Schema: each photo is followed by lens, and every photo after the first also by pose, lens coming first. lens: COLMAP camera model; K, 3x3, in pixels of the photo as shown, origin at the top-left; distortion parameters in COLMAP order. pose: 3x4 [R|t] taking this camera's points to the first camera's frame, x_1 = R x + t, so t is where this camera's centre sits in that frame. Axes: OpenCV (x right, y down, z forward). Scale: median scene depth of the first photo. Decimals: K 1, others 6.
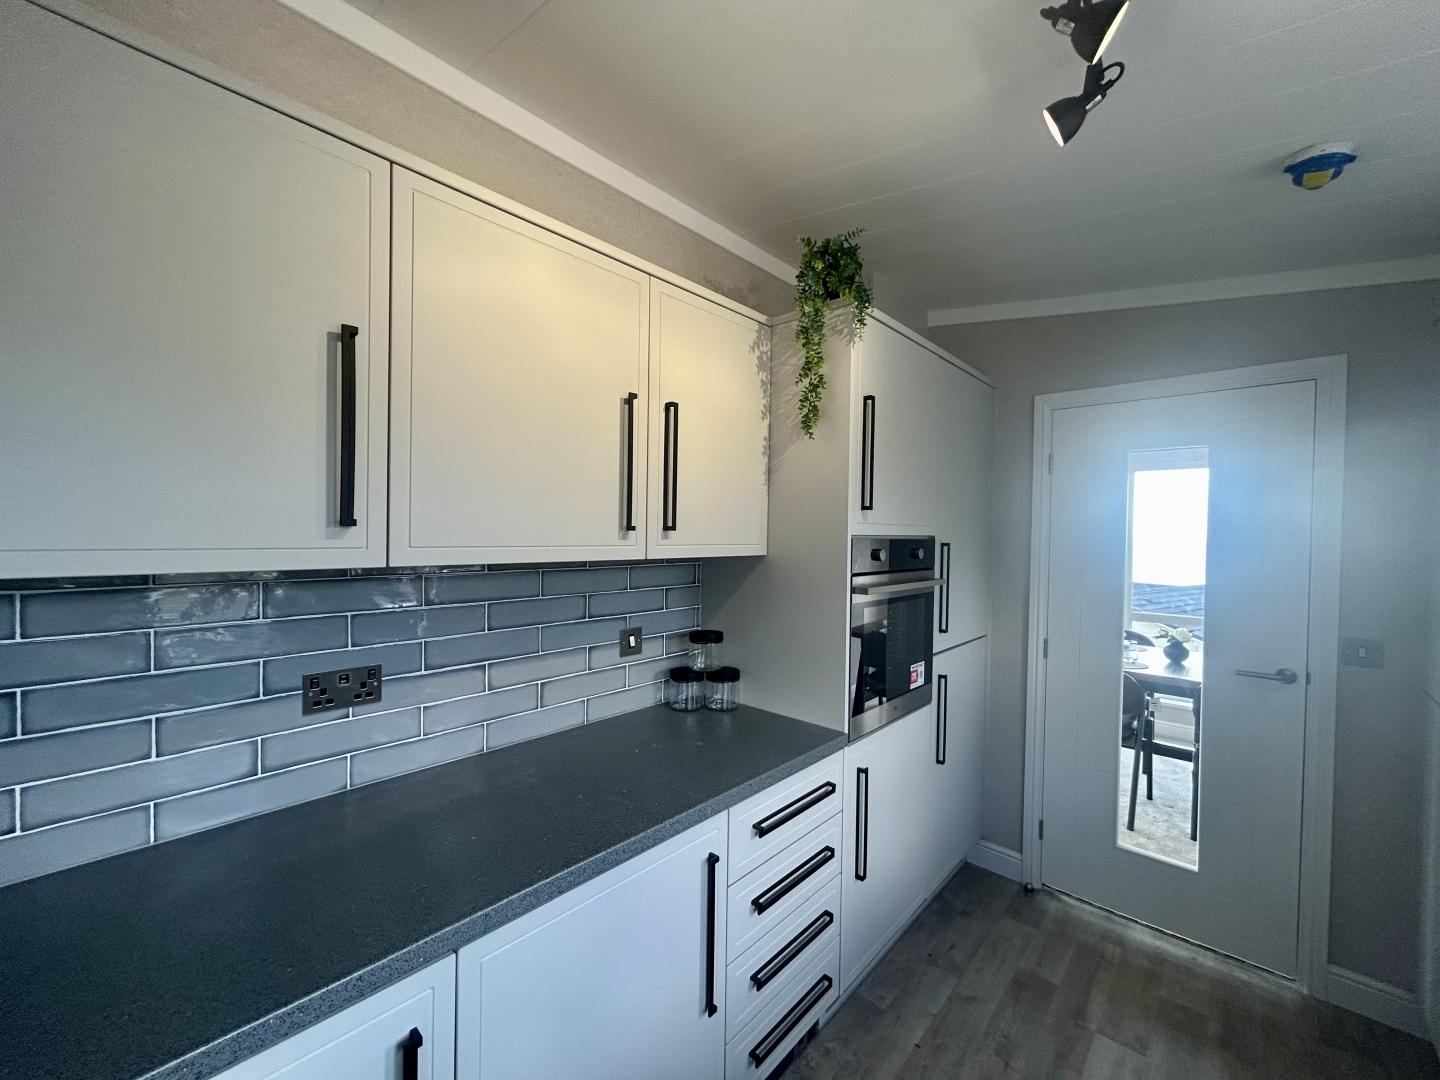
lens RADIAL K [[573.0, 0, 720.0], [0, 573.0, 540.0], [0, 0, 1]] dist [0.012594, 0.000156]
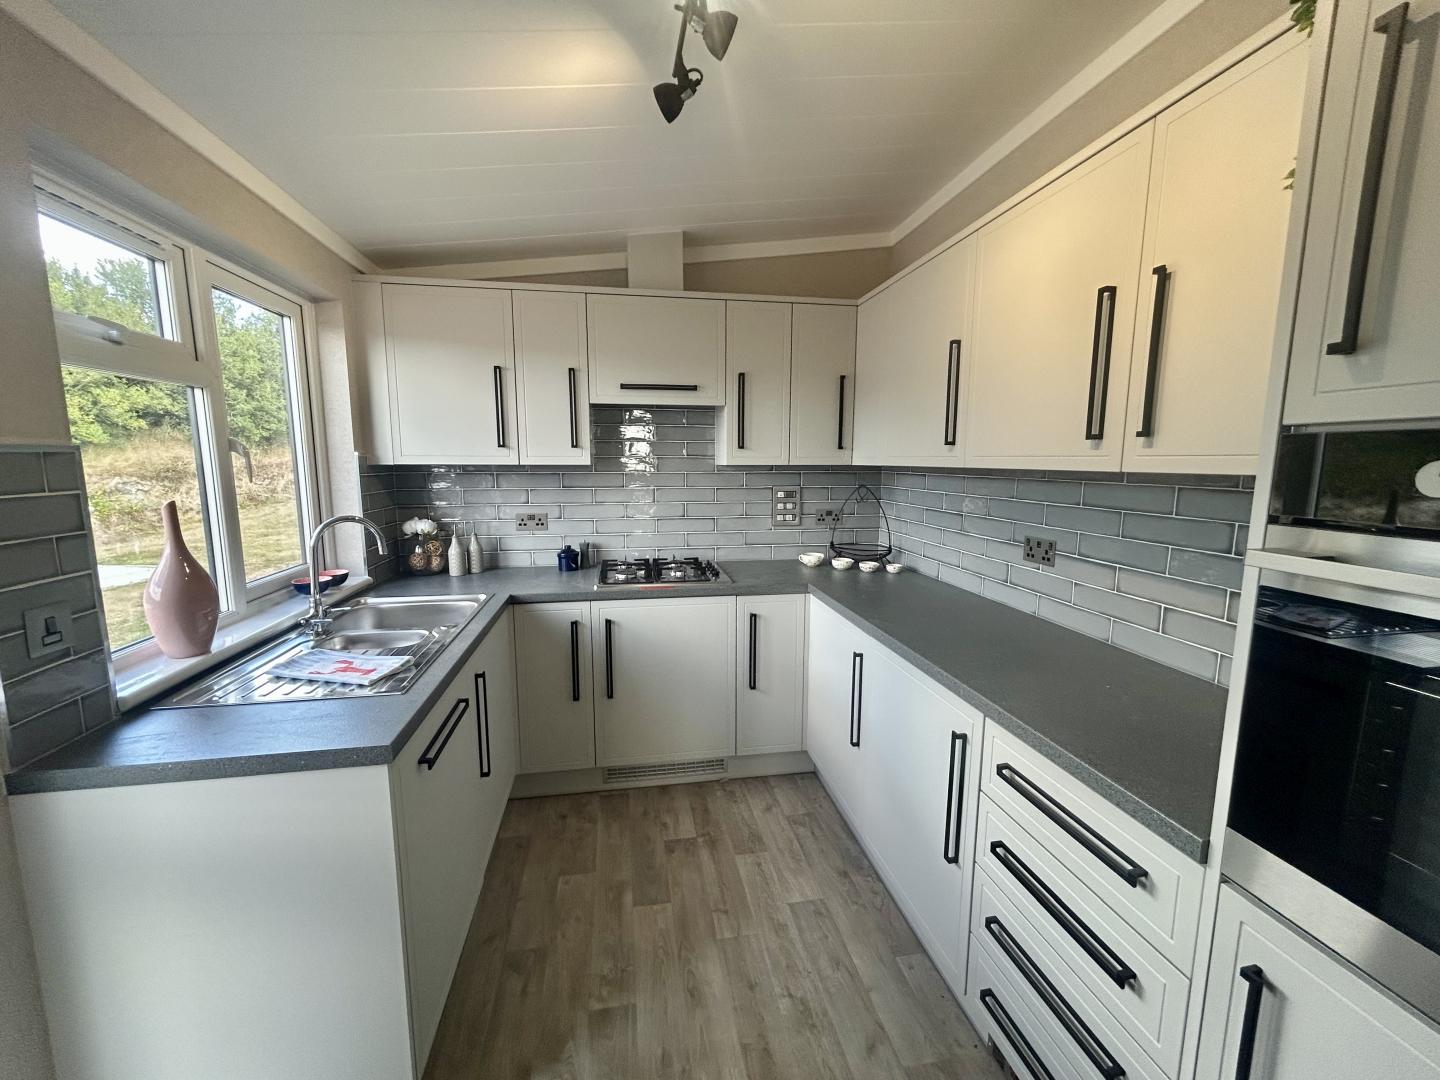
lens RADIAL K [[580.4, 0, 717.4], [0, 580.4, 540.1], [0, 0, 1]] dist [0.000789, 0.000431]
pose [[-0.630316, 0.089828, -0.771124, 1.072811], [-0.006737, 0.992613, 0.121136, 0.038325], [0.776310, 0.081549, -0.625055, 1.243581]]
